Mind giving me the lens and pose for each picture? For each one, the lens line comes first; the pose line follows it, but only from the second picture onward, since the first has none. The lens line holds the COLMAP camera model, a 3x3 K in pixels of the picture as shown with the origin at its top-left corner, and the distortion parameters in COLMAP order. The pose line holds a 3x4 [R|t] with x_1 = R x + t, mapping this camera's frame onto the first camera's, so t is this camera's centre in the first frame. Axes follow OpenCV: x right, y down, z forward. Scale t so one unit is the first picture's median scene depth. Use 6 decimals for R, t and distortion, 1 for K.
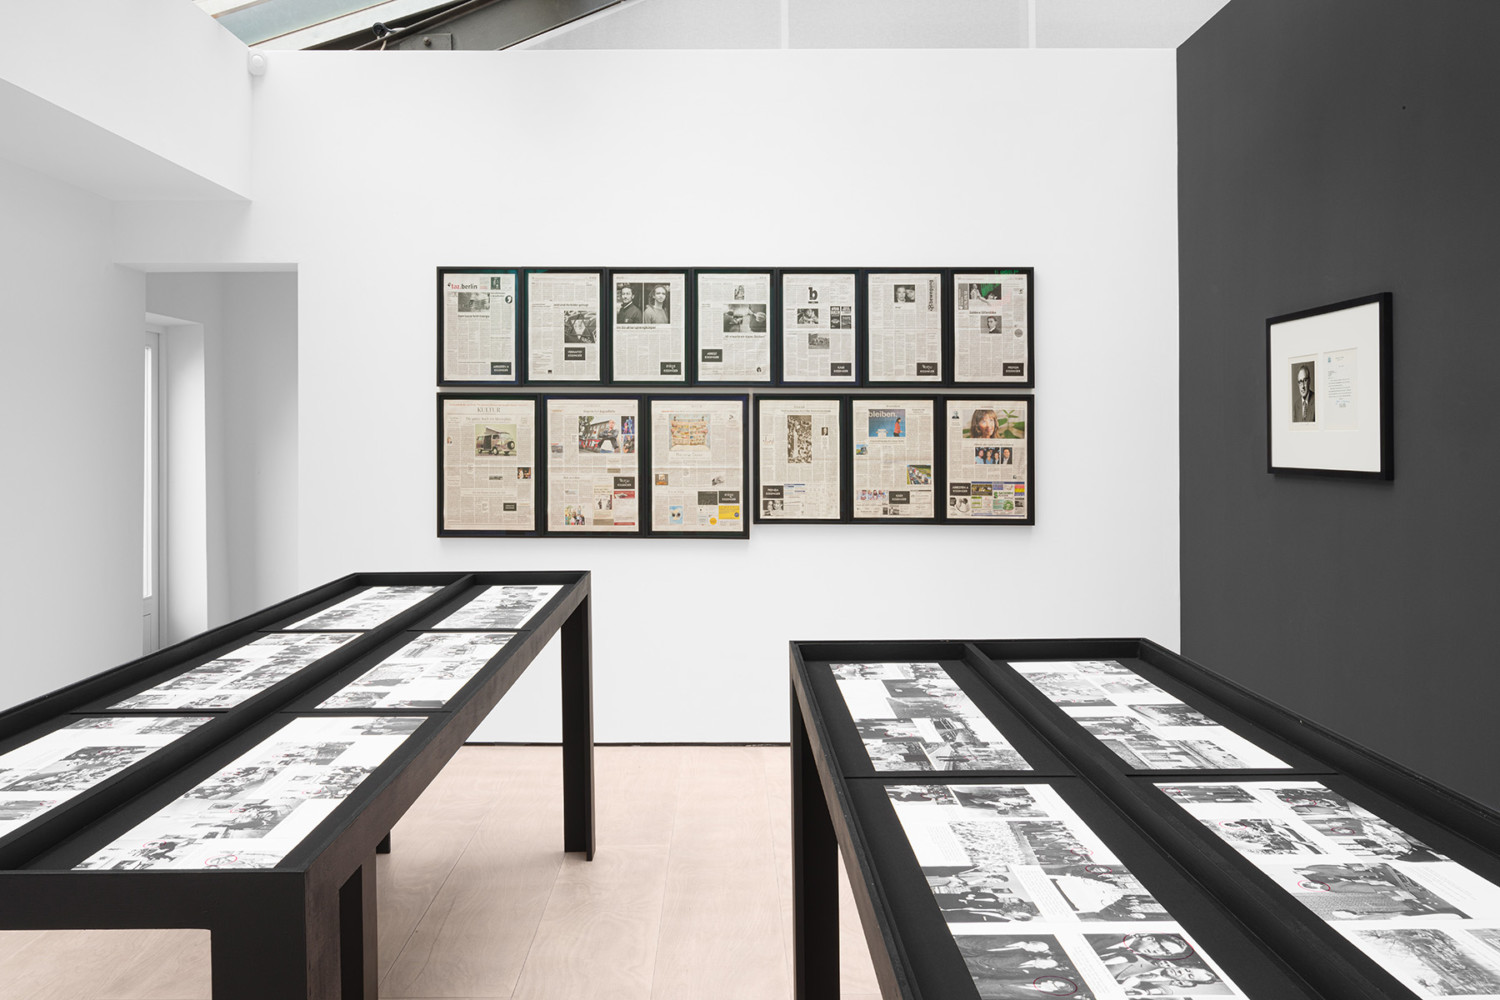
lens RADIAL K [[1135.9, 0, 732.8], [0, 1135.9, 441.4], [0, 0, 1]] dist [-0.006558, 0.038023]
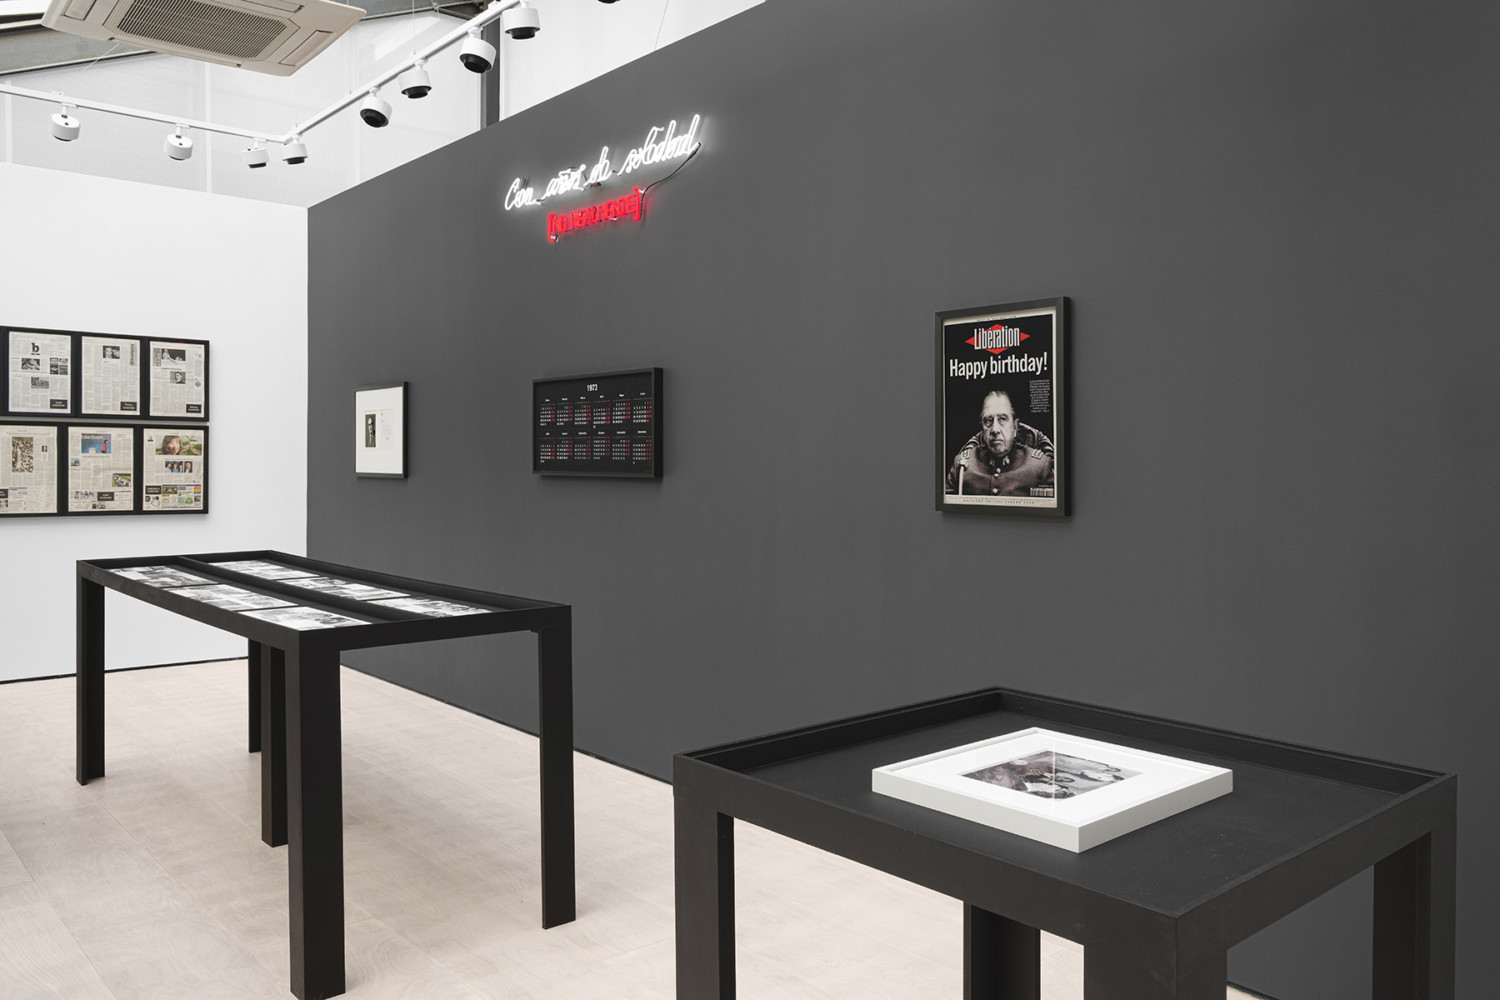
lens RADIAL K [[1135.9, 0, 724.4], [0, 1135.9, 456.2], [0, 0, 1]] dist [-0.006558, 0.038023]
pose [[0.763501, 0.009009, 0.645744, -0.178847], [-0.005801, 0.999958, -0.007092, 0.004731], [-0.645781, 0.001669, 0.763521, -0.570549]]
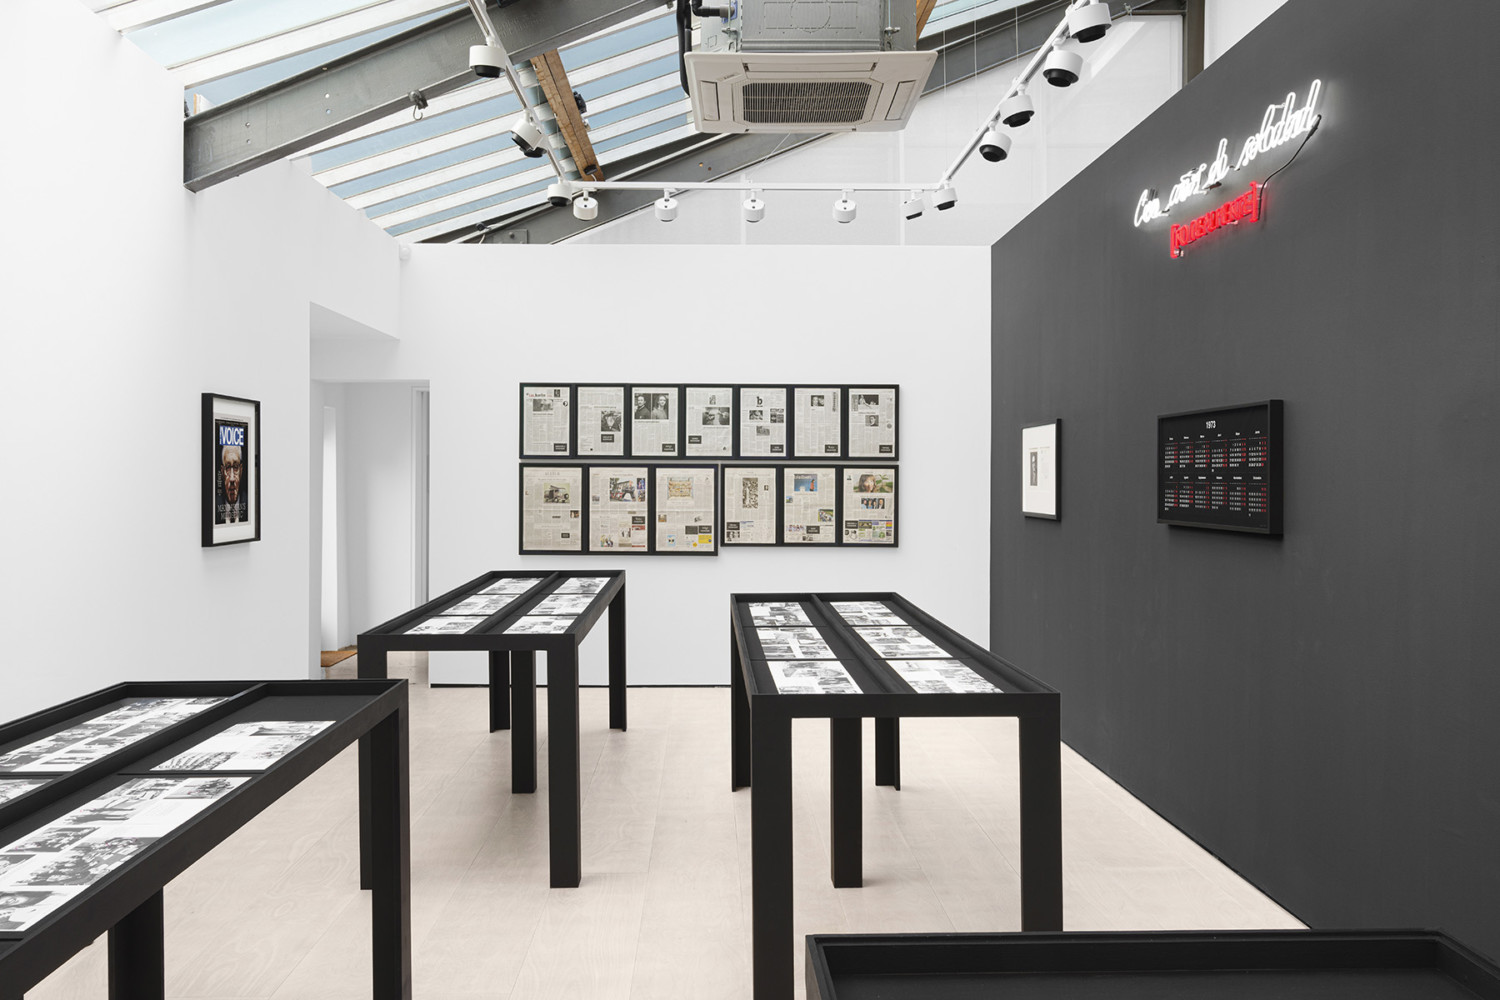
lens RADIAL K [[1135.9, 0, 746.5], [0, 1135.9, 479.8], [0, 0, 1]] dist [-0.006558, 0.038023]
pose [[0.999630, 0.002816, 0.027042, 0.010926], [-0.002822, 0.999996, 0.000171, -0.020335], [-0.027042, -0.000247, 0.999634, -0.575714]]
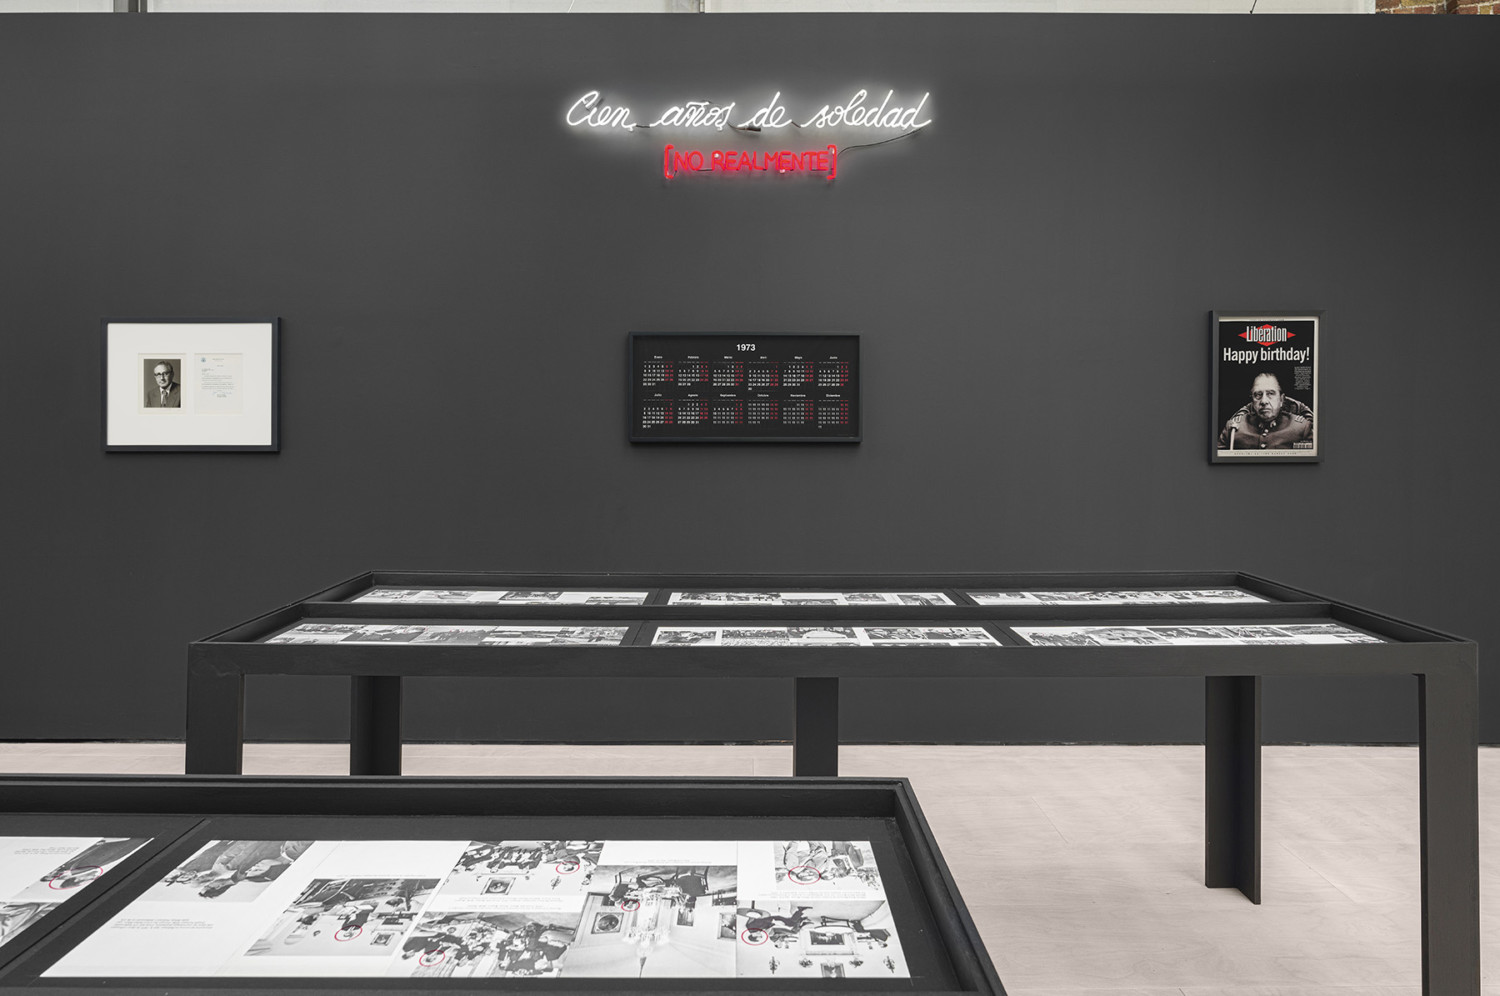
lens RADIAL K [[804.5, 0, 760.3], [0, 804.5, 434.6], [0, 0, 1]] dist [0.006382, -0.001507]
pose [[0.008608, -0.008995, 0.999922, -0.286030], [0.001388, 0.999959, 0.008984, 0.003987], [-0.999962, 0.001311, 0.008620, 0.272237]]
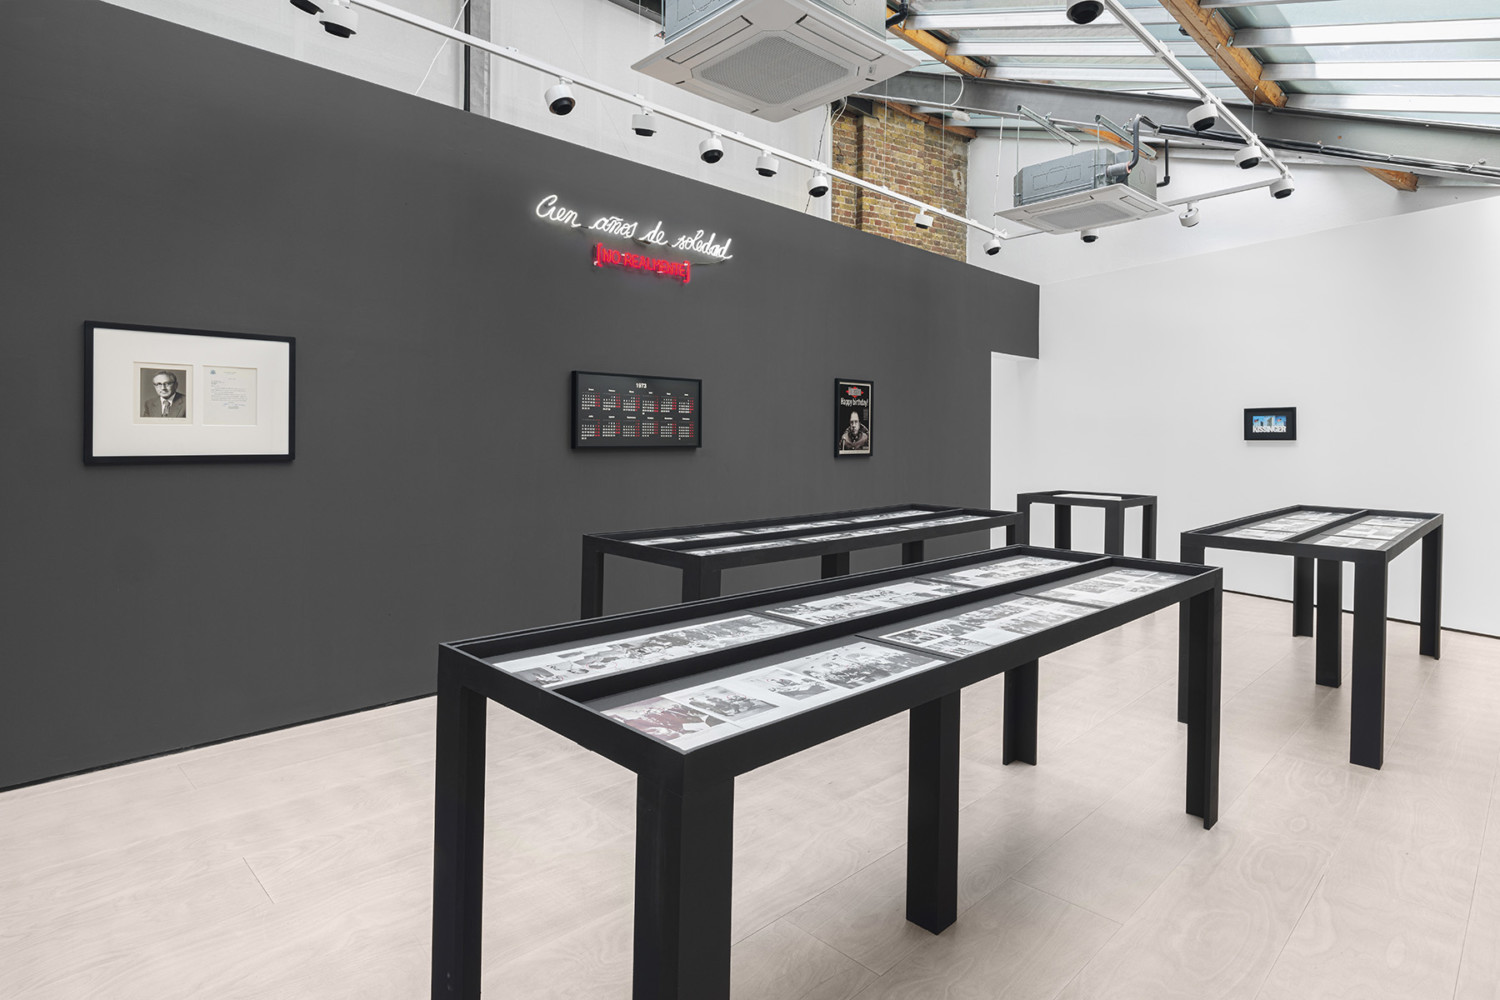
lens RADIAL K [[804.5, 0, 740.8], [0, 804.5, 424.8], [0, 0, 1]] dist [0.006382, -0.001507]
pose [[-0.692579, 0.009729, 0.721276, -0.428141], [-0.002130, 0.999877, -0.015533, 0.001817], [-0.721339, -0.012294, -0.692473, 0.903535]]
